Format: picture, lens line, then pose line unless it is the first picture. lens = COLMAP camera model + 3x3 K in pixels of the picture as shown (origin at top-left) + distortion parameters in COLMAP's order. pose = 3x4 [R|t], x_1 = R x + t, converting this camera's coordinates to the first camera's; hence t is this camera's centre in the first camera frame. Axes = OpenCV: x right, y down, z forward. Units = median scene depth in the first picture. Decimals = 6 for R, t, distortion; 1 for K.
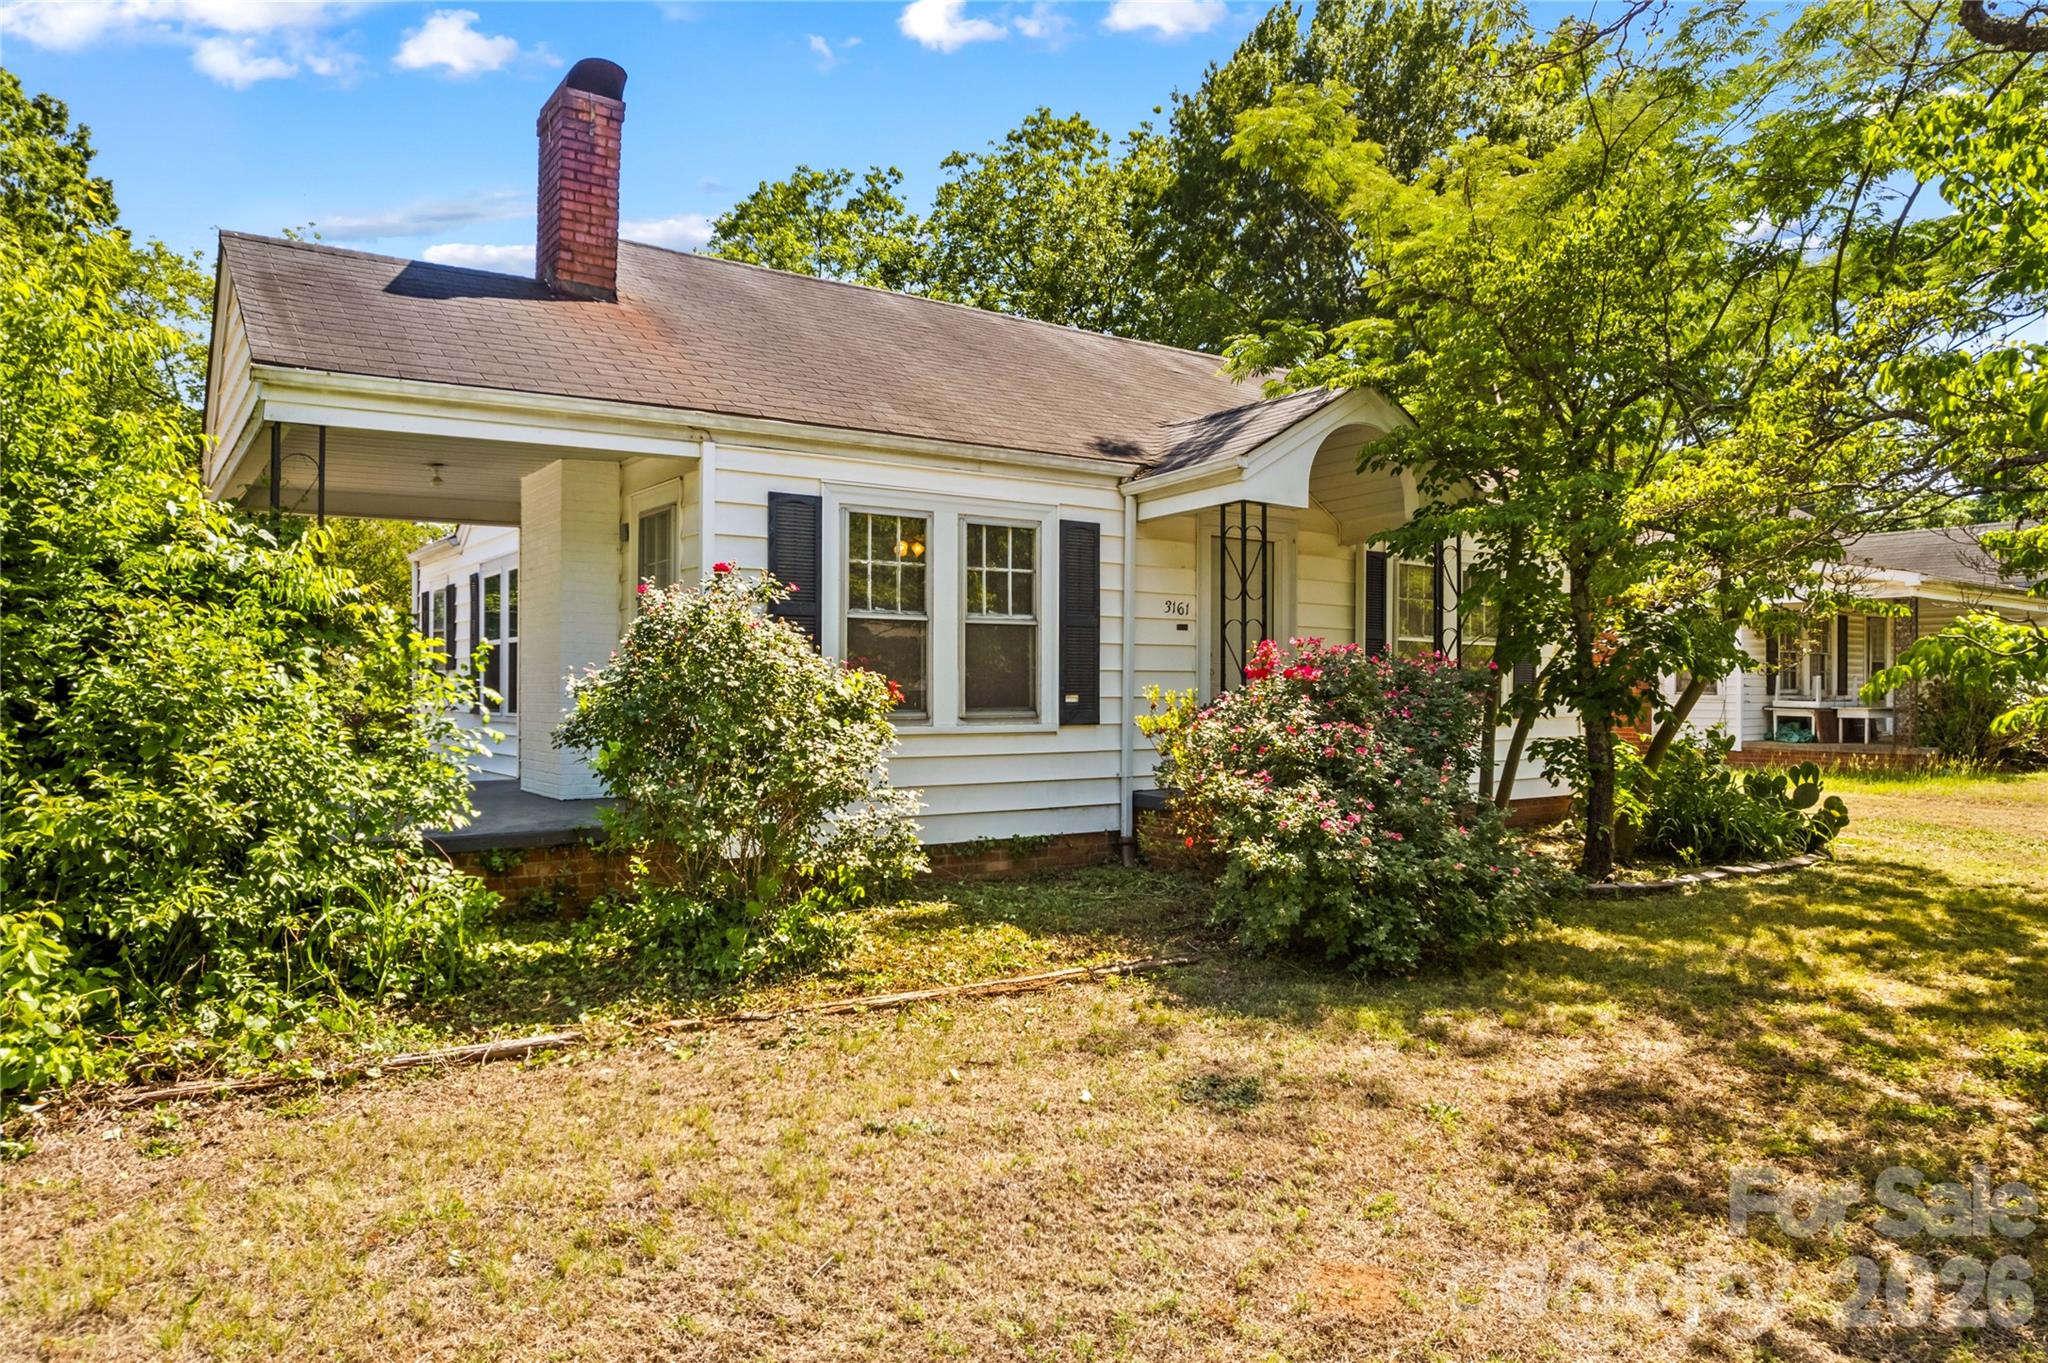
lens RADIAL K [[1300.3, 0, 1034.4], [0, 1300.3, 668.1], [0, 0, 1]] dist [-0.038165, 0.025528]
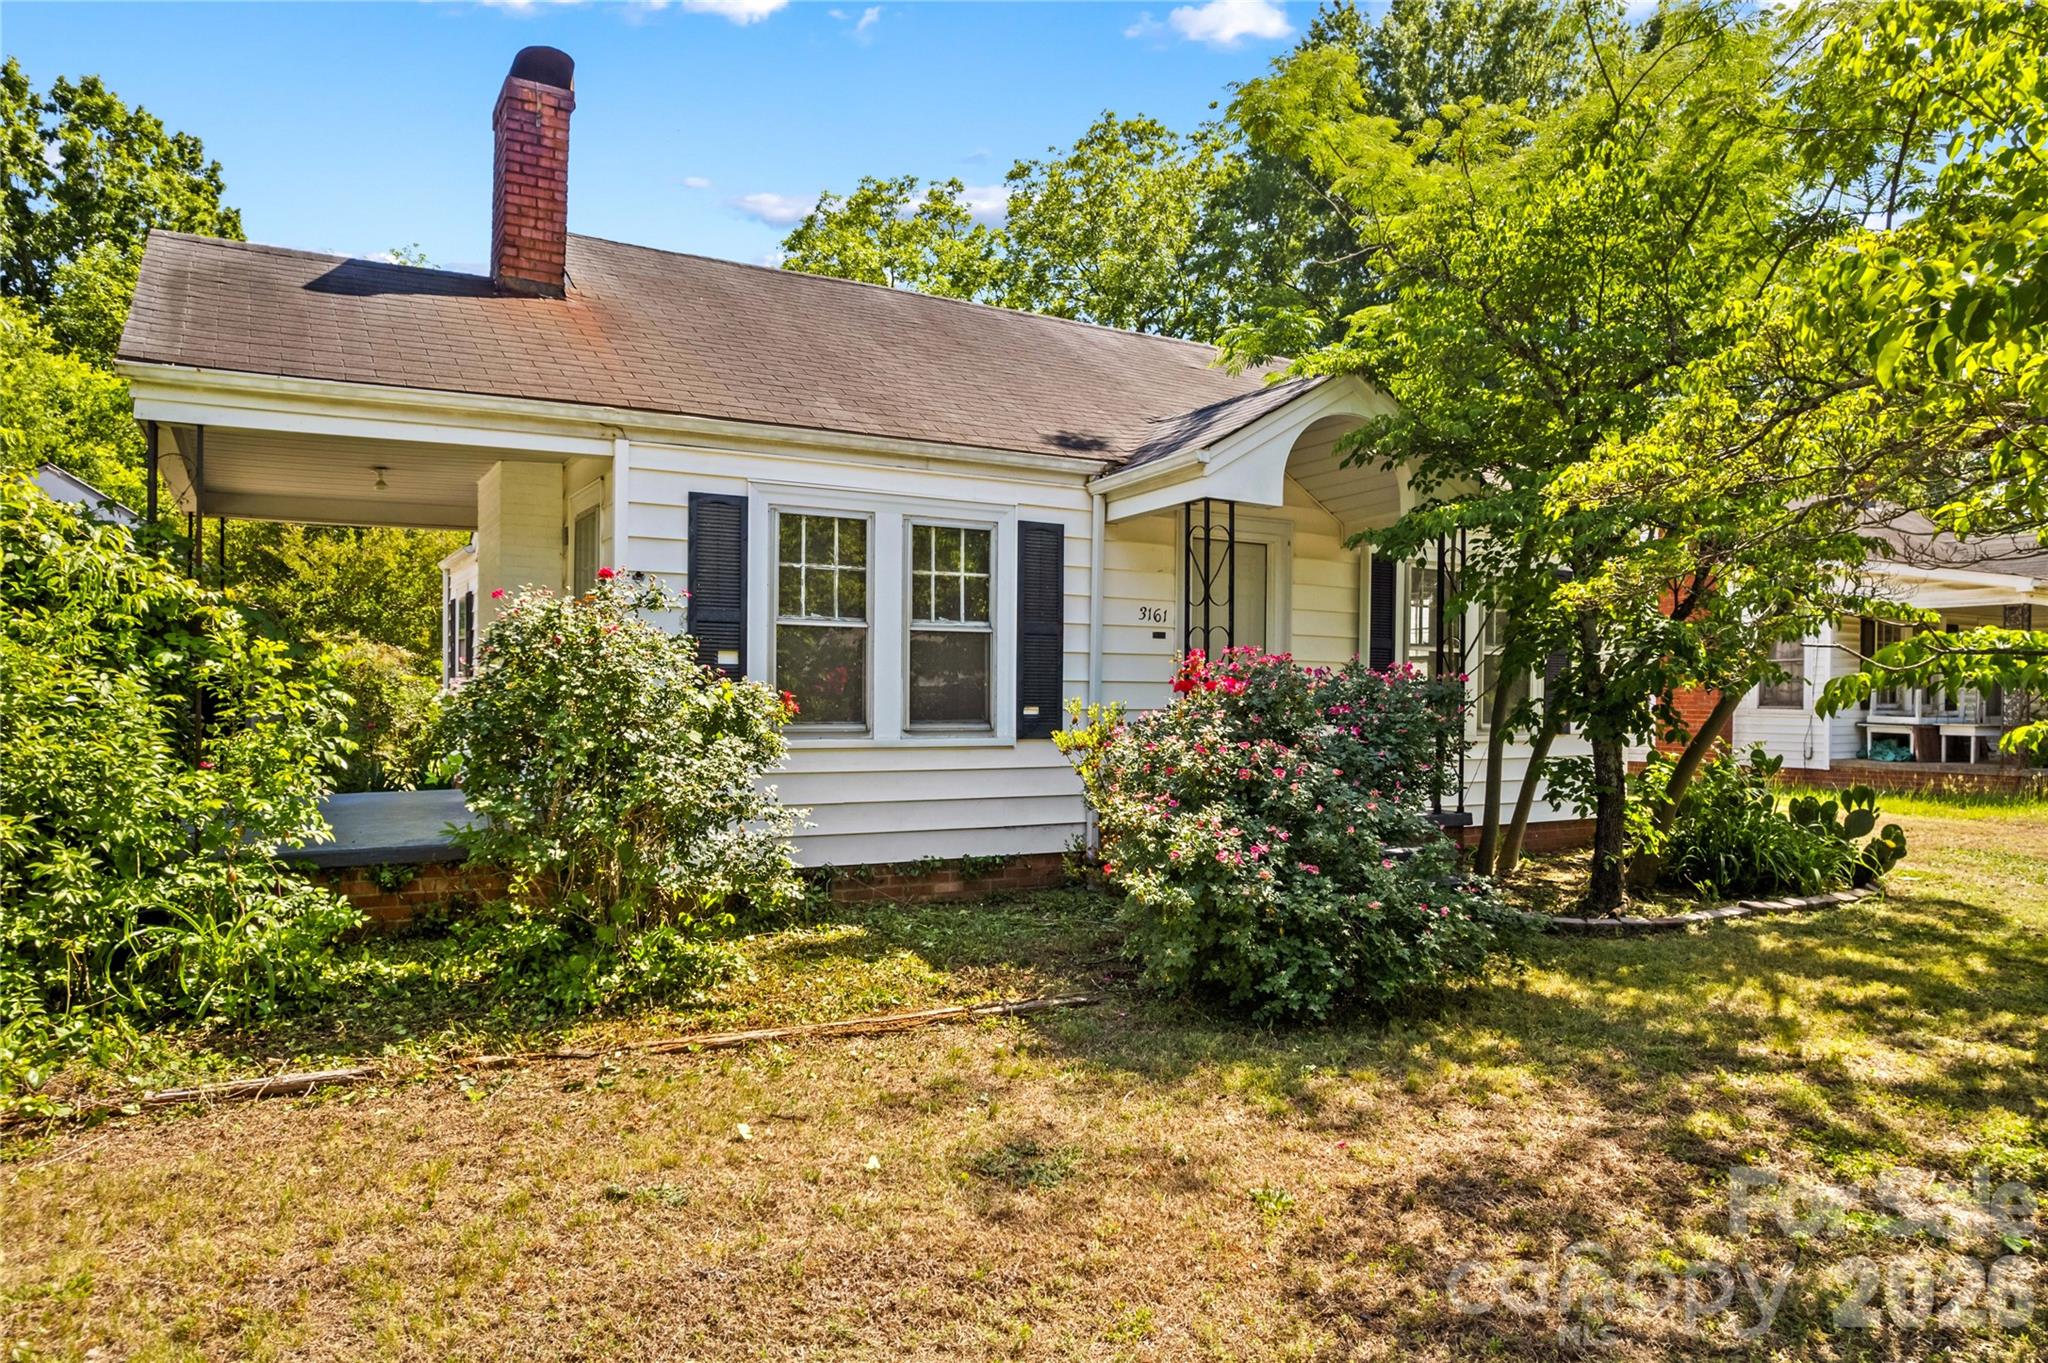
lens RADIAL K [[1300.3, 0, 1015.6], [0, 1300.3, 690.2], [0, 0, 1]] dist [-0.038165, 0.025528]
pose [[0.996493, 0.004935, -0.083525, 0.121727], [-0.004119, 0.999942, 0.009938, -0.000806], [0.083569, -0.009559, 0.996456, 0.076601]]
